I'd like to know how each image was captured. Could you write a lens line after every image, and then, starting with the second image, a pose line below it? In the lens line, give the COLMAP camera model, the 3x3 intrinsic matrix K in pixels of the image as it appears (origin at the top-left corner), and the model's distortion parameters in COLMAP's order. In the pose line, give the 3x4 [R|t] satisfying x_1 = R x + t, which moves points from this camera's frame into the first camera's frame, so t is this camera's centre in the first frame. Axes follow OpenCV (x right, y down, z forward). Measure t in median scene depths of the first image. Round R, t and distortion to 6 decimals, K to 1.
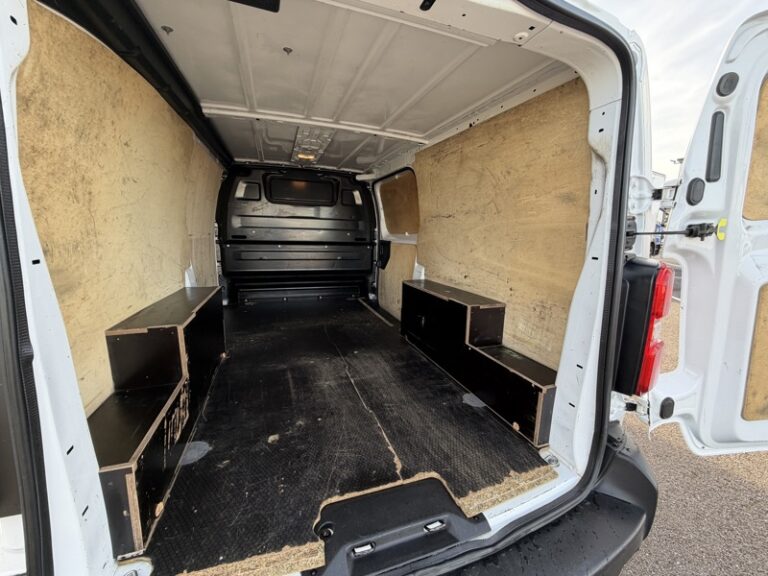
lens RADIAL K [[305.8, 0, 382.3], [0, 305.8, 287.1], [0, 0, 1]] dist [-0.000022, -0.000197]
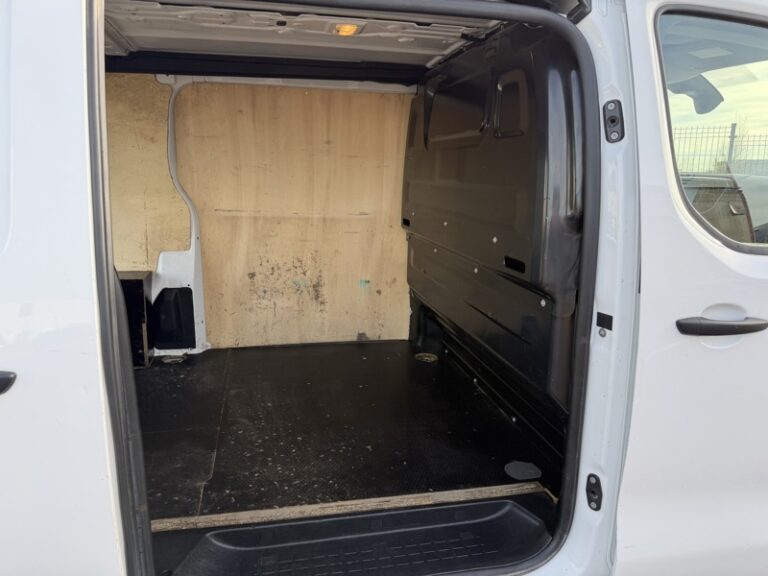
lens RADIAL K [[534.7, 0, 384.0], [0, 534.7, 288.0], [0, 0, 1]] dist [0.130296, -0.257454]
pose [[-0.129442, 0.176472, -0.975757, 0.970249], [-0.201133, 0.958907, 0.200106, -0.513538], [0.970974, 0.222159, -0.088628, 2.399996]]
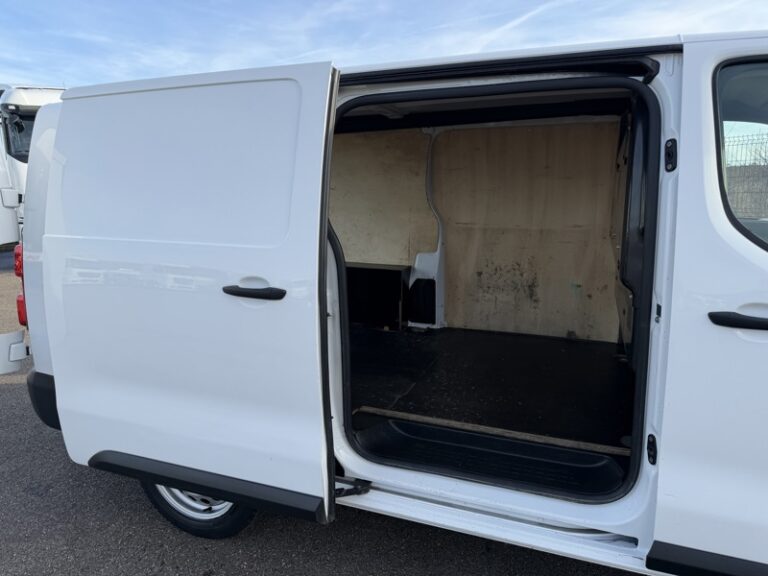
lens RADIAL K [[534.7, 0, 384.0], [0, 534.7, 288.0], [0, 0, 1]] dist [0.130296, -0.257454]
pose [[-0.650865, 0.118098, -0.749952, 1.319289], [-0.145951, 0.949937, 0.276258, -0.643214], [0.745032, 0.289263, -0.601044, 2.986259]]
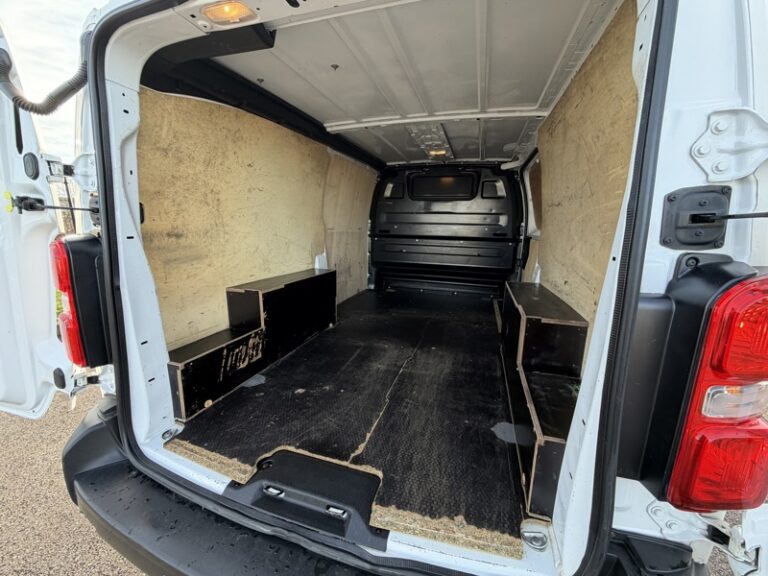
lens RADIAL K [[305.8, 0, 382.3], [0, 305.8, 287.1], [0, 0, 1]] dist [-0.000022, -0.000197]
pose [[0.801380, 0.110424, -0.587875, 0.508498], [-0.105551, 0.993495, 0.042729, -0.009280], [0.588769, 0.027809, 0.807823, 0.159320]]
